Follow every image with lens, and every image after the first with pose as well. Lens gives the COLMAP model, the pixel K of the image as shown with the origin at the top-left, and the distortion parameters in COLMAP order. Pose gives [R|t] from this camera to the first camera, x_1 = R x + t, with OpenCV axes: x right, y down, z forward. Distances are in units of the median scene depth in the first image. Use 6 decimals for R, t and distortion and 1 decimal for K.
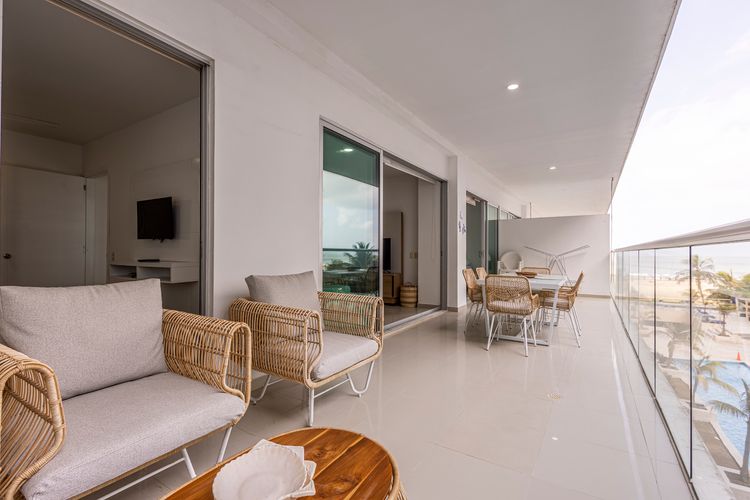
lens RADIAL K [[343.4, 0, 377.7], [0, 343.4, 249.8], [0, 0, 1]] dist [0.009429, -0.002841]
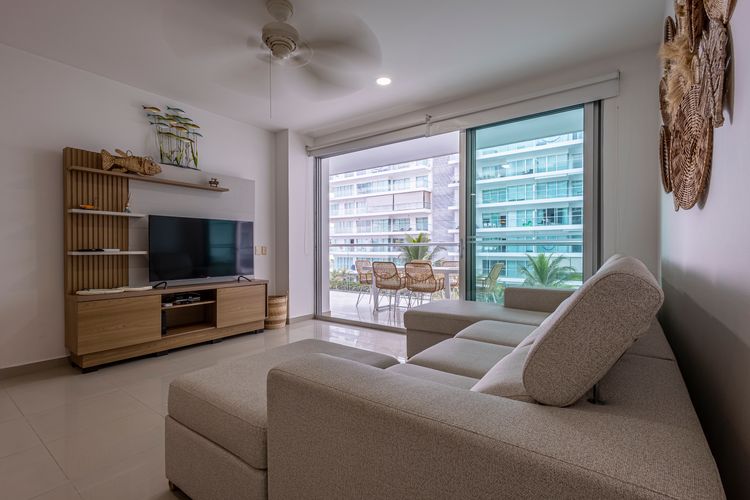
lens RADIAL K [[343.4, 0, 369.4], [0, 343.4, 249.4], [0, 0, 1]] dist [0.009429, -0.002841]
pose [[0.097899, -0.004913, 0.995184, -0.554688], [-0.007646, 0.999955, 0.005689, 0.009204], [-0.995167, -0.008166, 0.097857, 0.759247]]
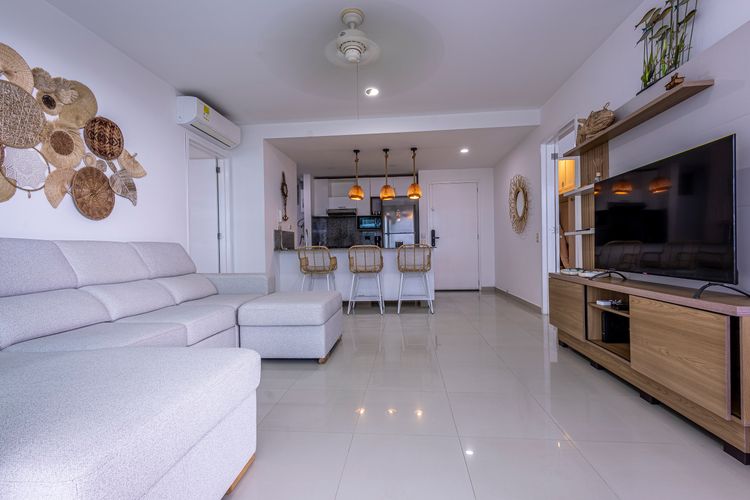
lens RADIAL K [[343.4, 0, 370.8], [0, 343.4, 249.6], [0, 0, 1]] dist [0.009429, -0.002841]
pose [[0.438266, 0.001034, -0.898845, 0.133679], [0.017803, 0.999793, 0.009831, 0.031196], [0.898669, -0.020310, 0.438157, 0.721903]]
